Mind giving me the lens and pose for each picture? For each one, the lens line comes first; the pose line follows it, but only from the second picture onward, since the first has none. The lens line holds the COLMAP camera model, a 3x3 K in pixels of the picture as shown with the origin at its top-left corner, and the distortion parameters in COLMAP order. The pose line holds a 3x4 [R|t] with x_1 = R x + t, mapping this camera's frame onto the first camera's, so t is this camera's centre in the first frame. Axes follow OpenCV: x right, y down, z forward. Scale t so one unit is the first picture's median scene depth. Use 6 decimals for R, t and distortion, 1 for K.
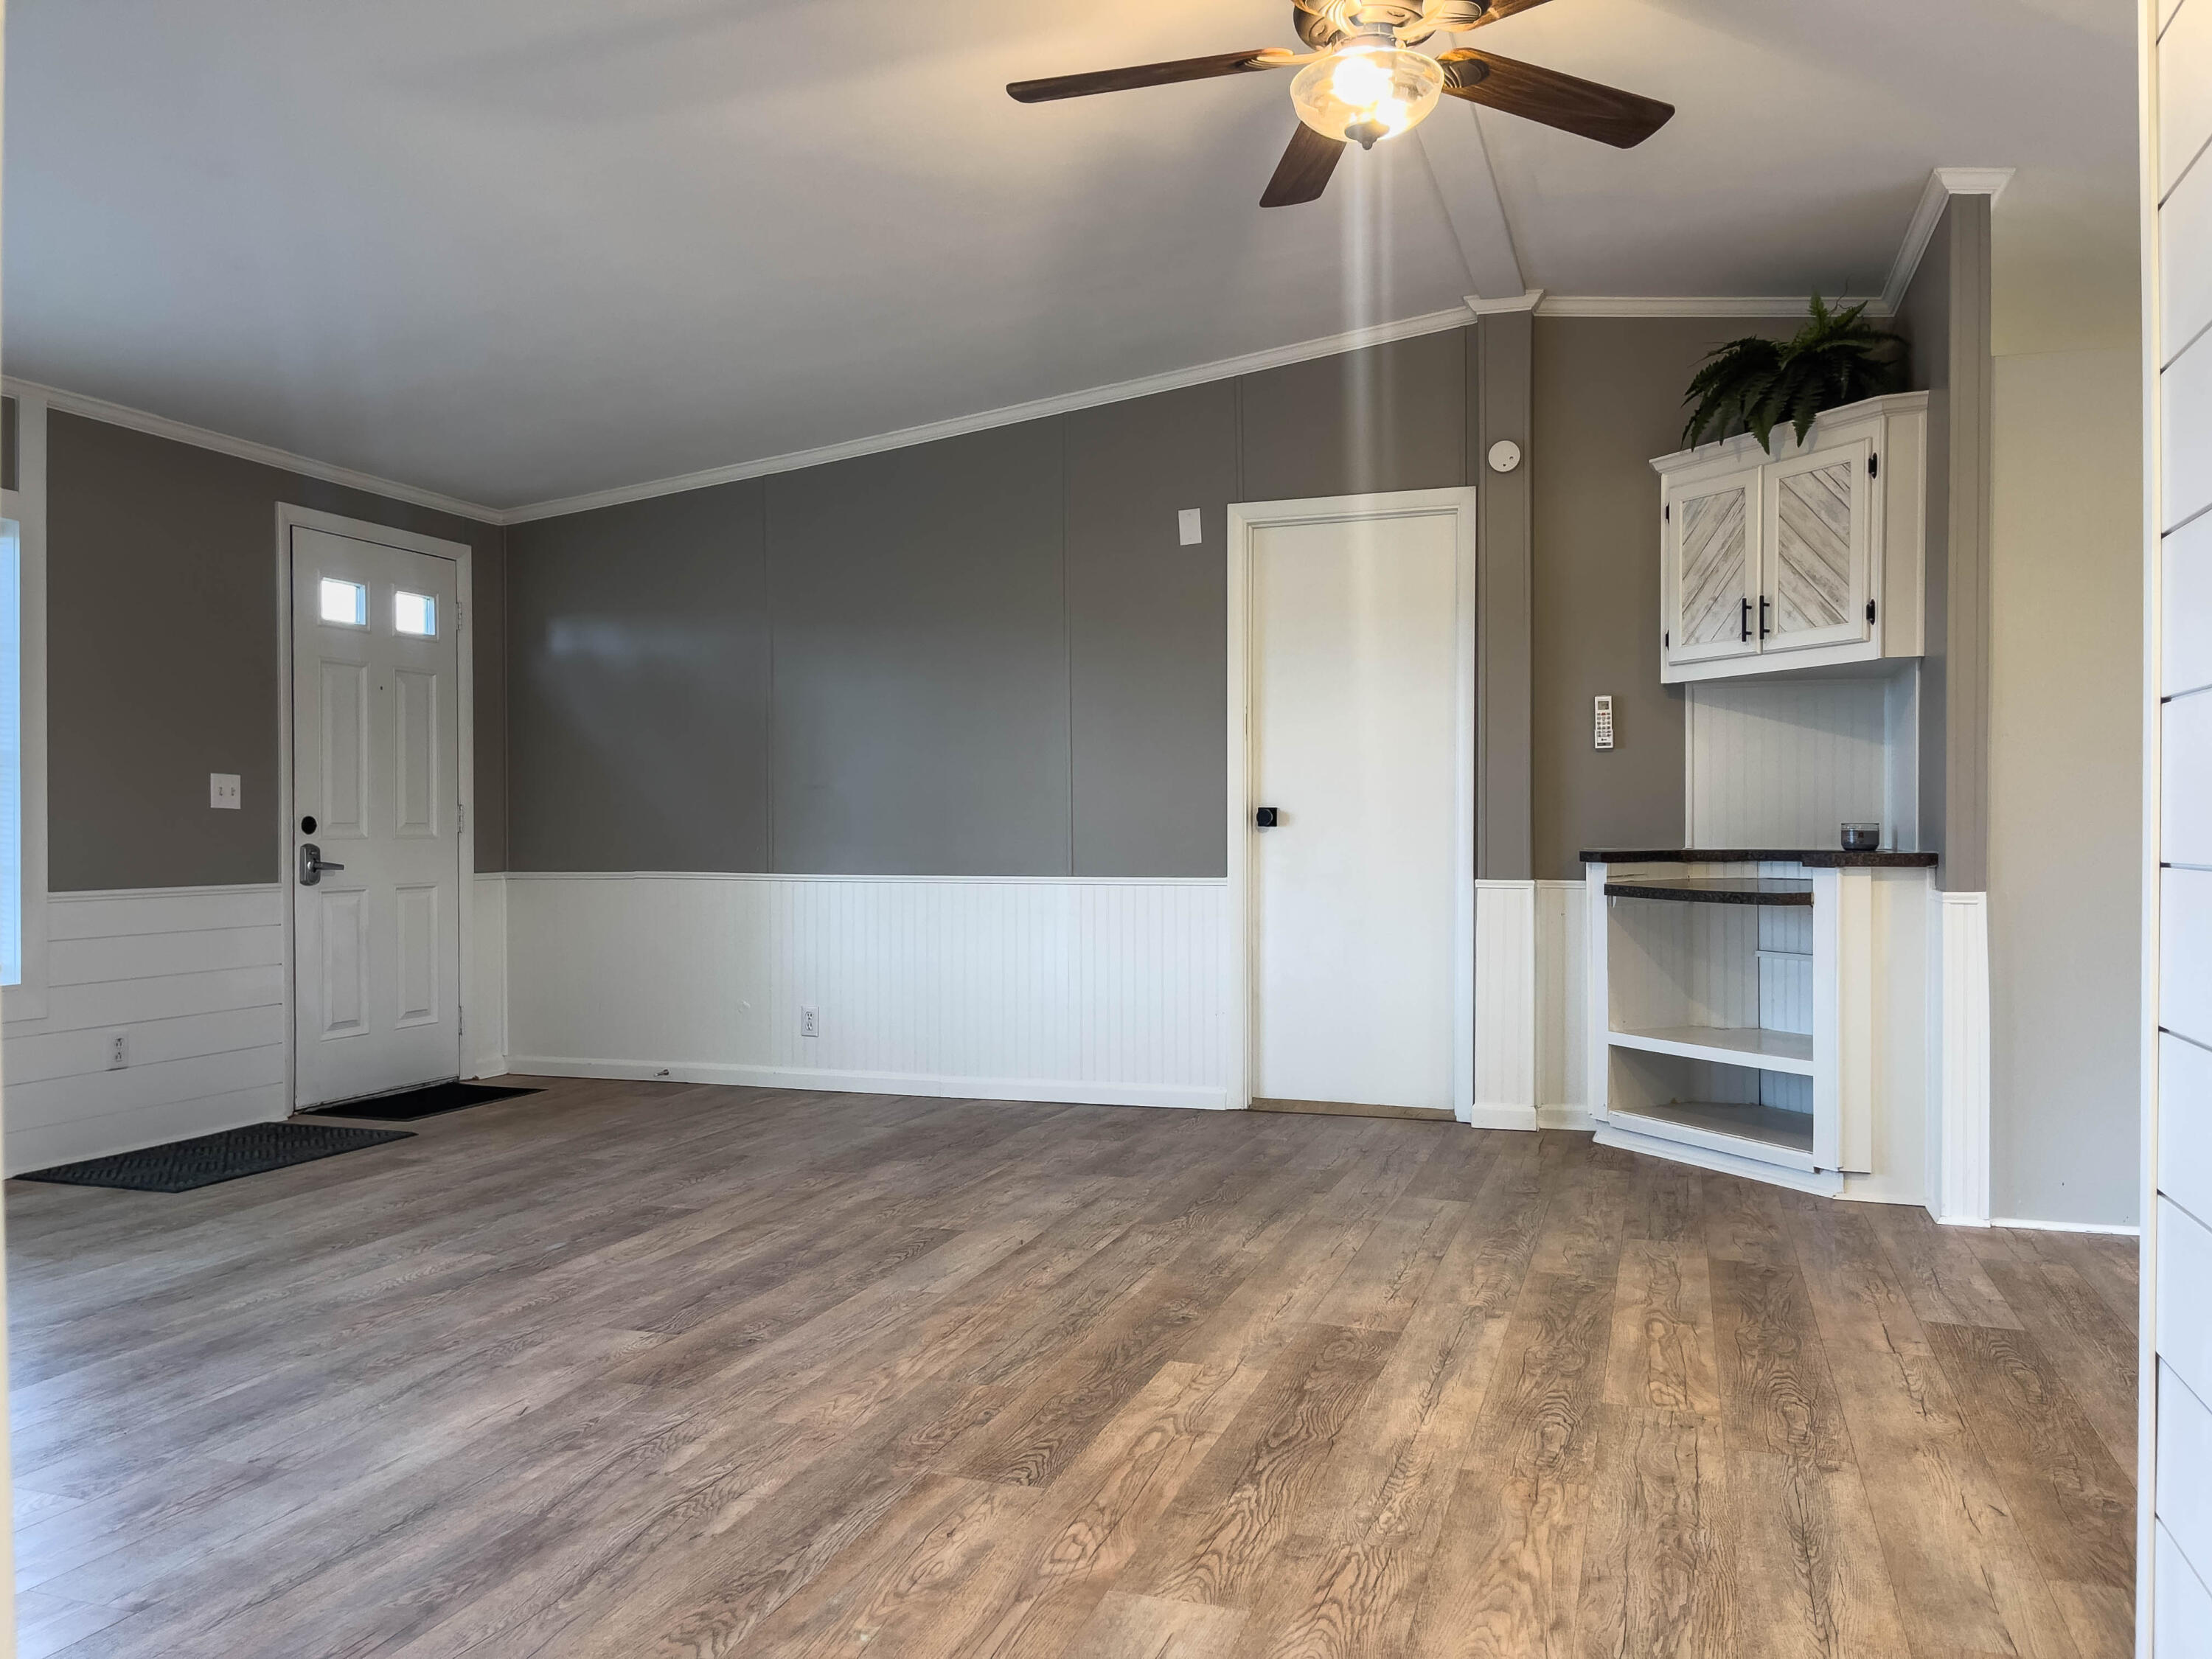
lens RADIAL K [[1684.1, 0, 1092.6], [0, 1684.1, 885.7], [0, 0, 1]] dist [0.074945, -0.088079]
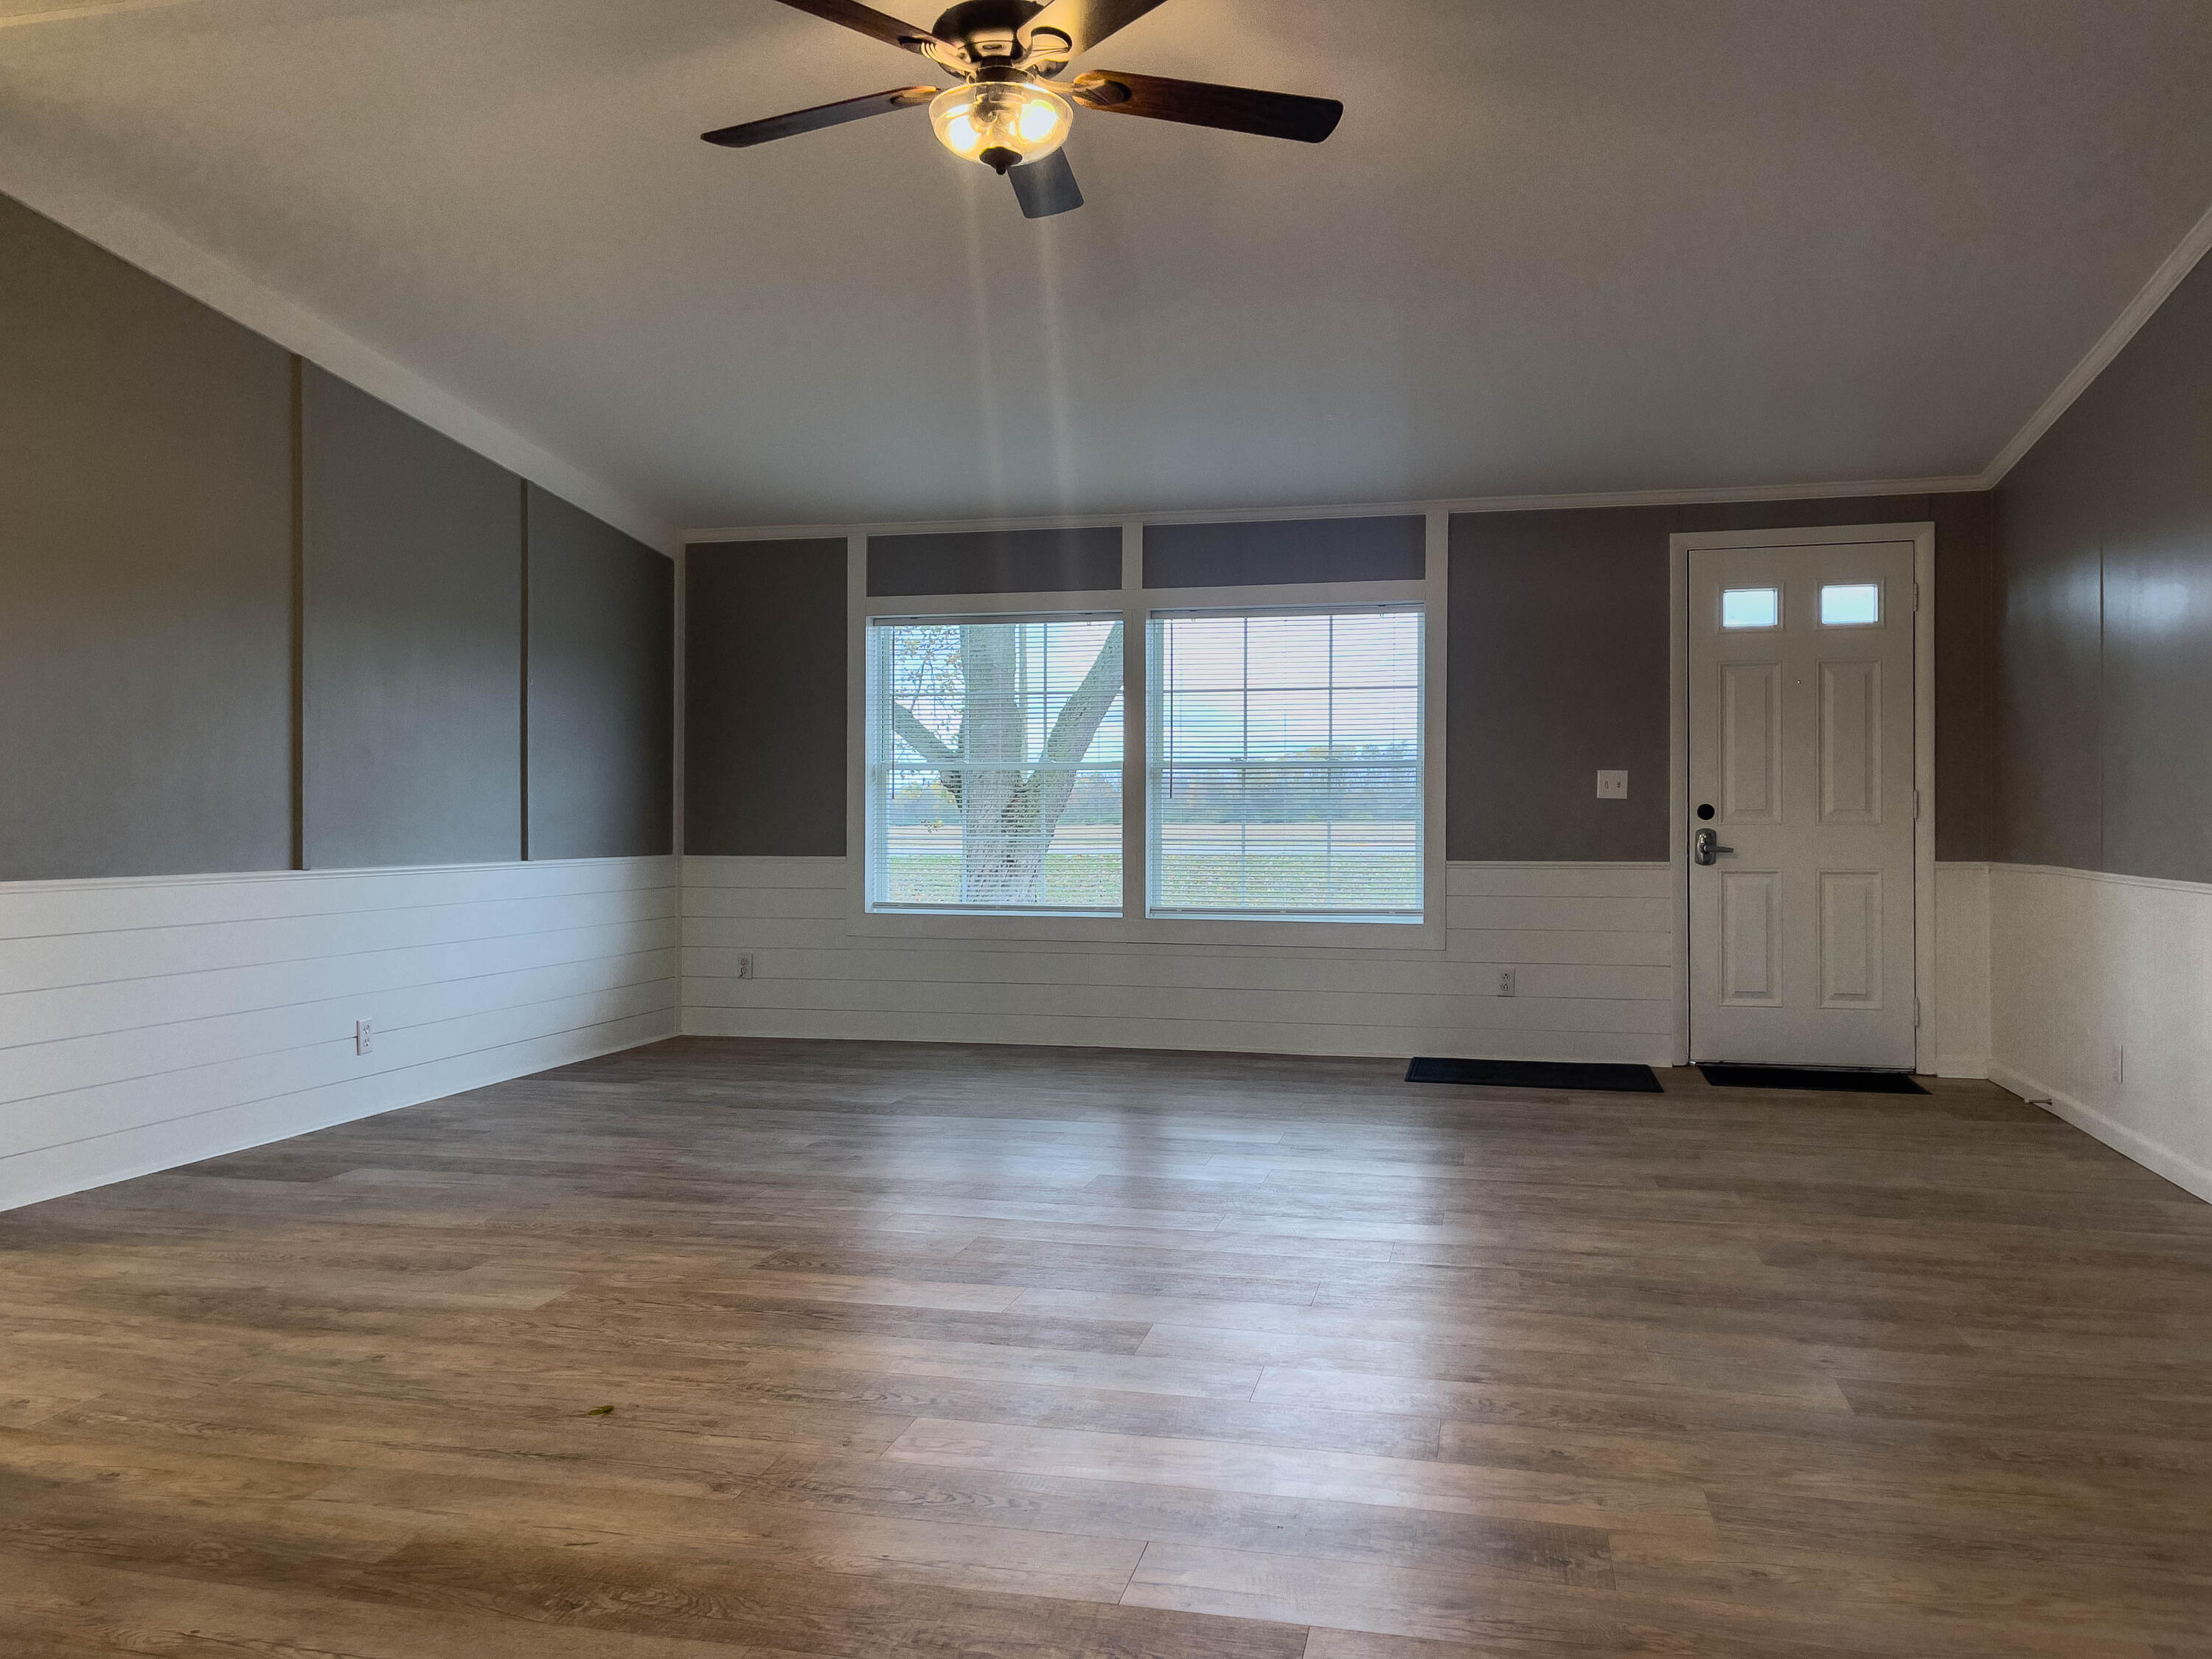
lens RADIAL K [[1684.1, 0, 1098.5], [0, 1684.1, 832.8], [0, 0, 1]] dist [0.074945, -0.088079]
pose [[0.096870, 0.011954, -0.995225, 1.009649], [-0.034459, 0.999369, 0.008650, -0.029011], [0.994700, 0.033456, 0.097221, 0.800157]]
